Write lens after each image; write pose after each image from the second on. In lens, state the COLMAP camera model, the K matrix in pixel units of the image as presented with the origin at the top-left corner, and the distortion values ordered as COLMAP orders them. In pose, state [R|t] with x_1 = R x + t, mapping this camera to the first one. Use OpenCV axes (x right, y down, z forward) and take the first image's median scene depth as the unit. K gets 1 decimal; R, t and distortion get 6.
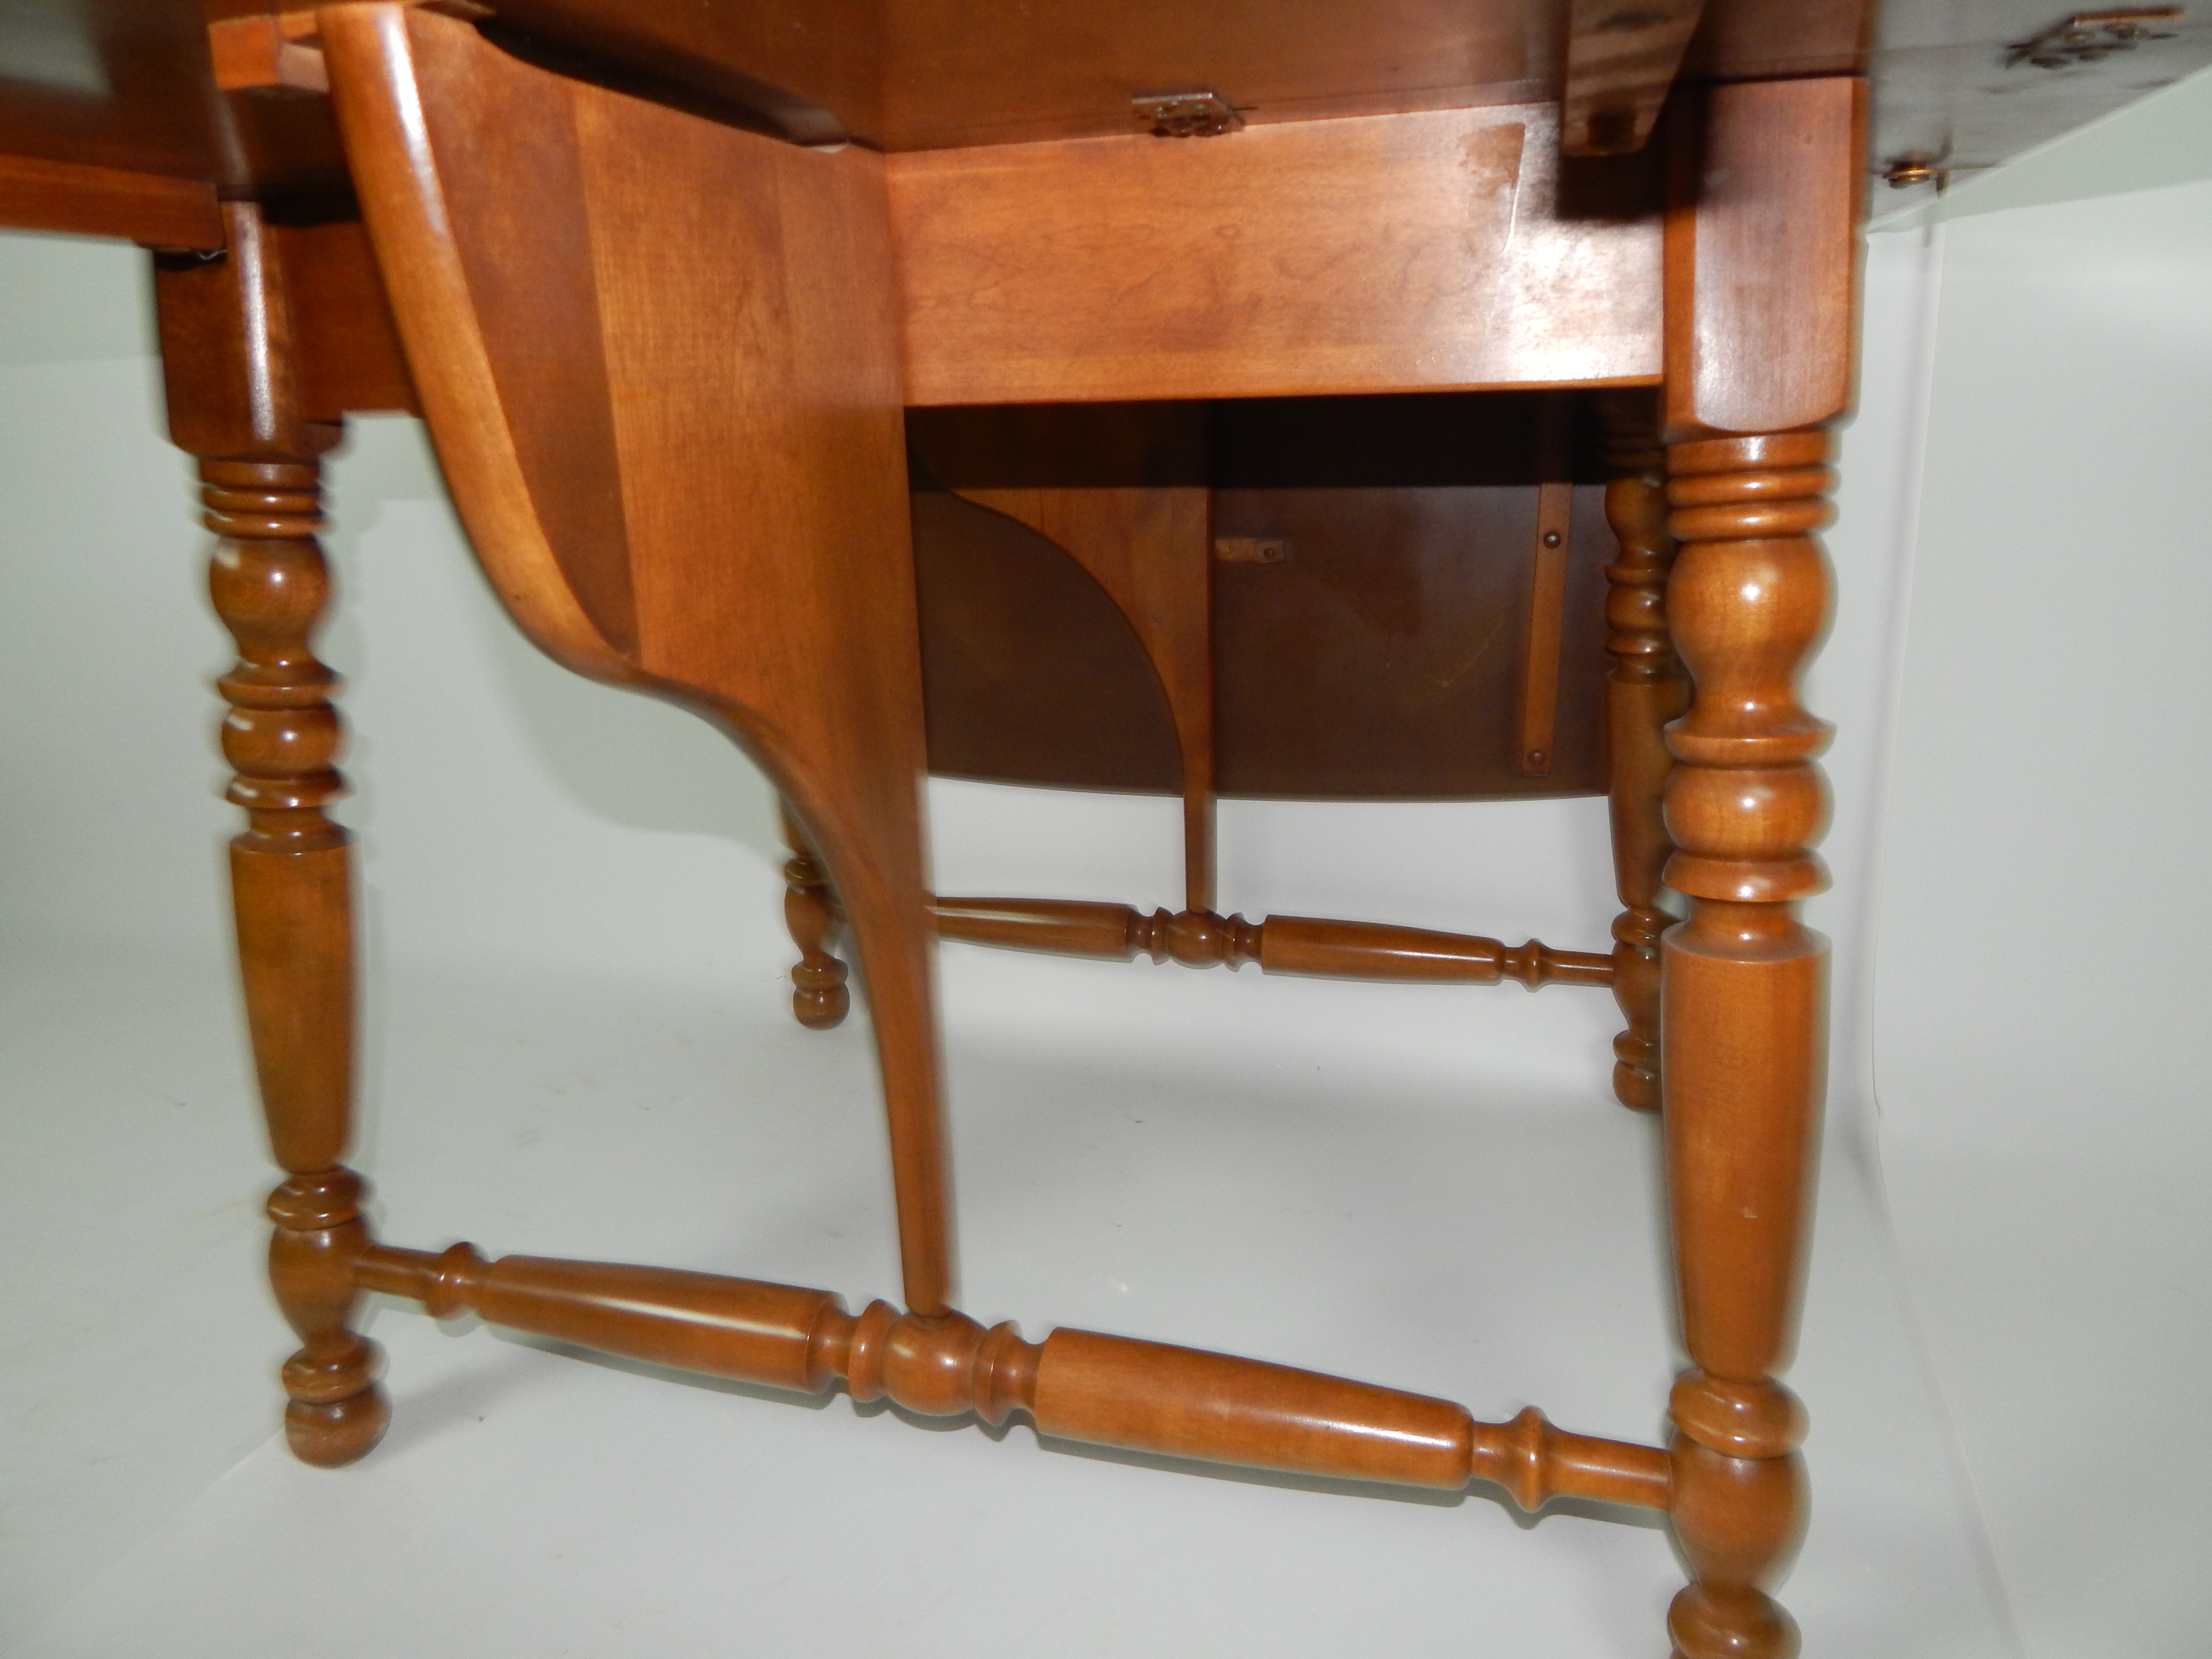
lens RADIAL K [[1468.8, 0, 1114.3], [0, 1468.8, 841.3], [0, 0, 1]] dist [0.001972, 0.000578]
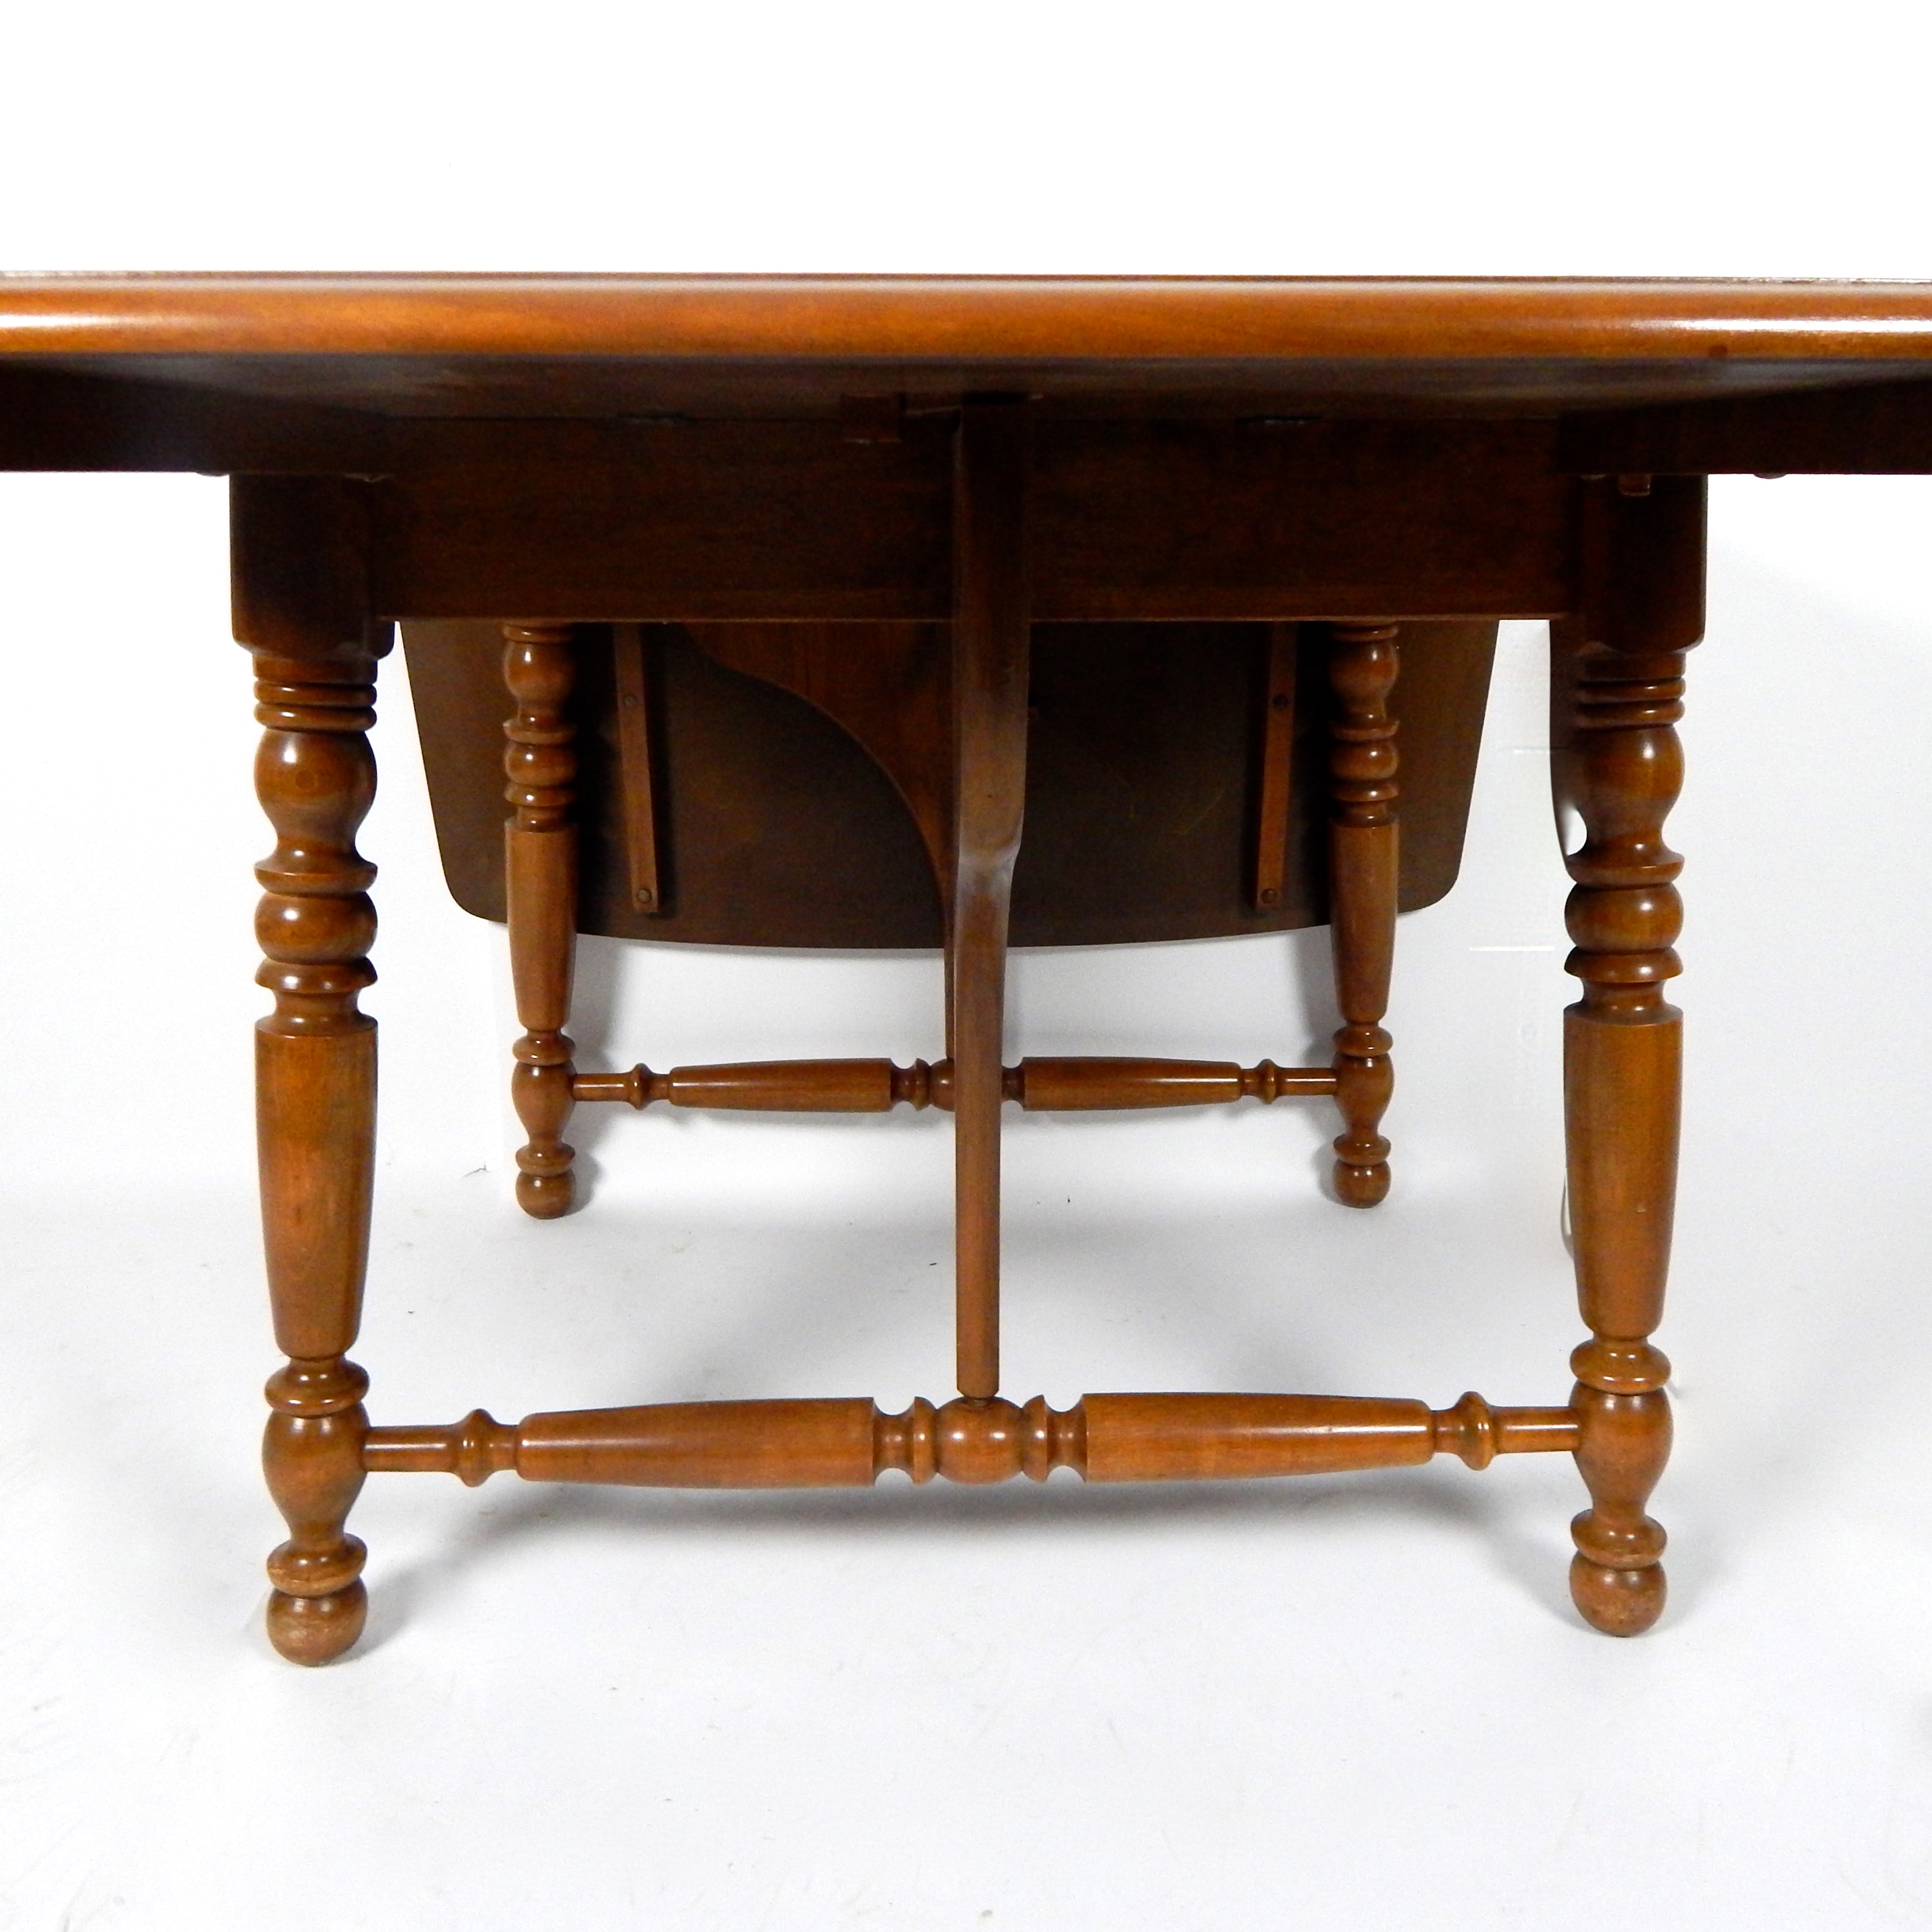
lens RADIAL K [[1743.4, 0, 973.1], [0, 1743.4, 964.0], [0, 0, 1]] dist [-0.005020, -0.001125]
pose [[0.950077, -0.053503, 0.307395, -0.507218], [0.063661, 0.997704, -0.023105, 0.015623], [-0.305453, 0.041521, 0.951302, -0.290712]]
